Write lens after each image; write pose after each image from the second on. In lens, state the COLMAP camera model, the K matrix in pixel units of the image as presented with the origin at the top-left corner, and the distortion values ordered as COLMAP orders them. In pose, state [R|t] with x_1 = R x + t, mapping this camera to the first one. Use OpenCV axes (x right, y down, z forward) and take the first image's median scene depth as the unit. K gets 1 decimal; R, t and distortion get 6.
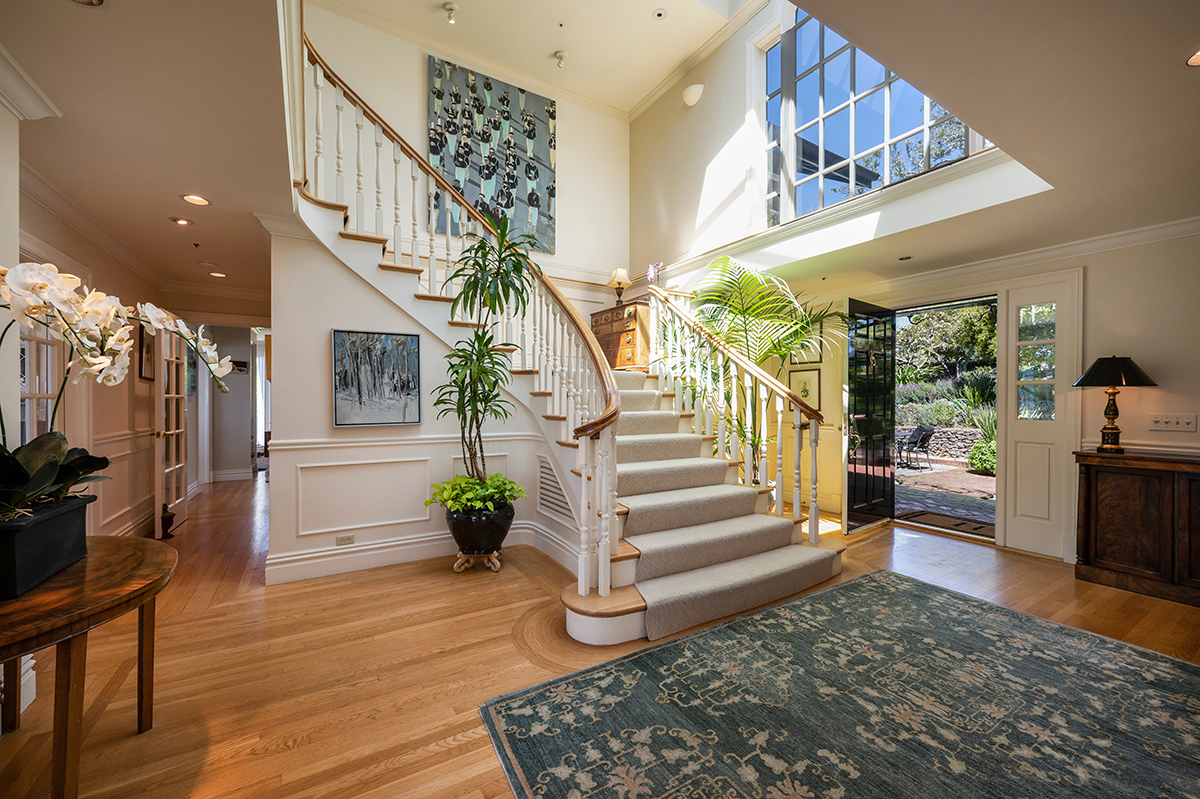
lens RADIAL K [[476.0, 0, 601.8], [0, 476.0, 401.2], [0, 0, 1]] dist [-0.002363, -0.000117]
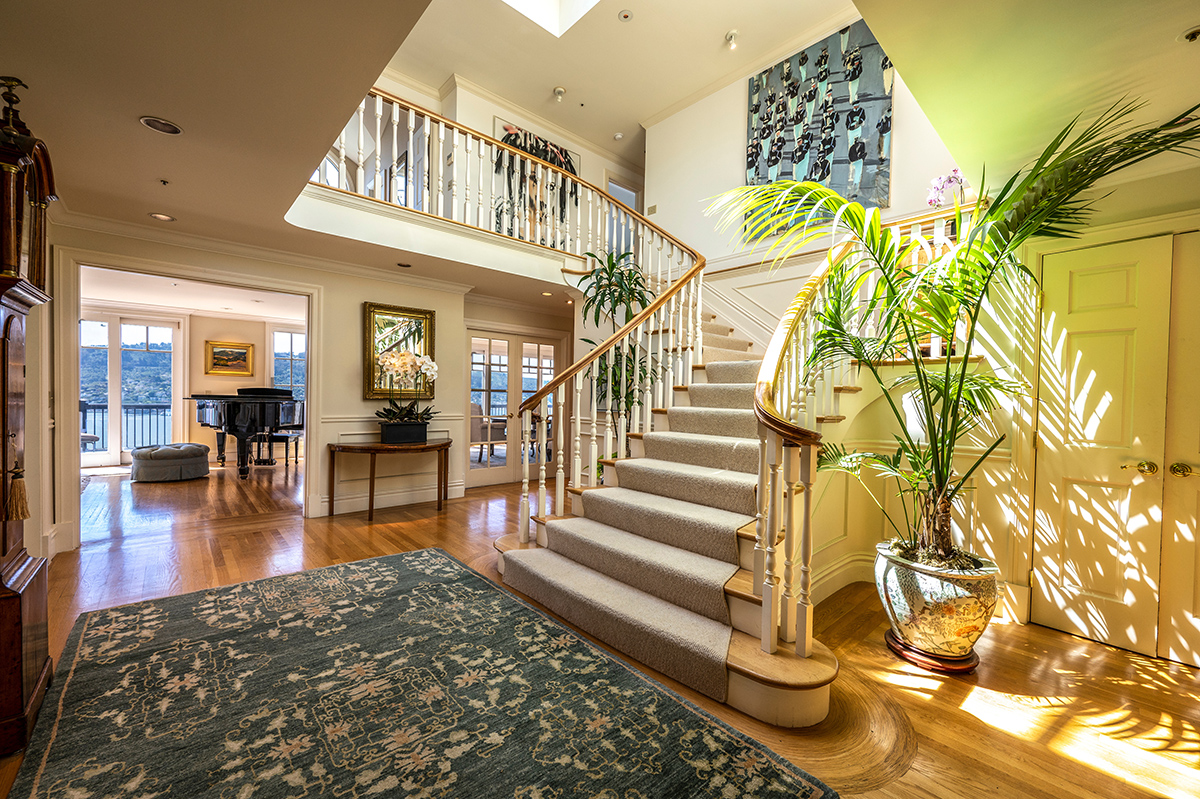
lens RADIAL K [[476.0, 0, 600.8], [0, 476.0, 400.6], [0, 0, 1]] dist [-0.002363, -0.000117]
pose [[0.180946, 0.015277, -0.983374, 1.307146], [-0.019594, 0.999737, 0.011926, 0.002769], [0.983298, 0.017110, 0.181198, 0.959400]]
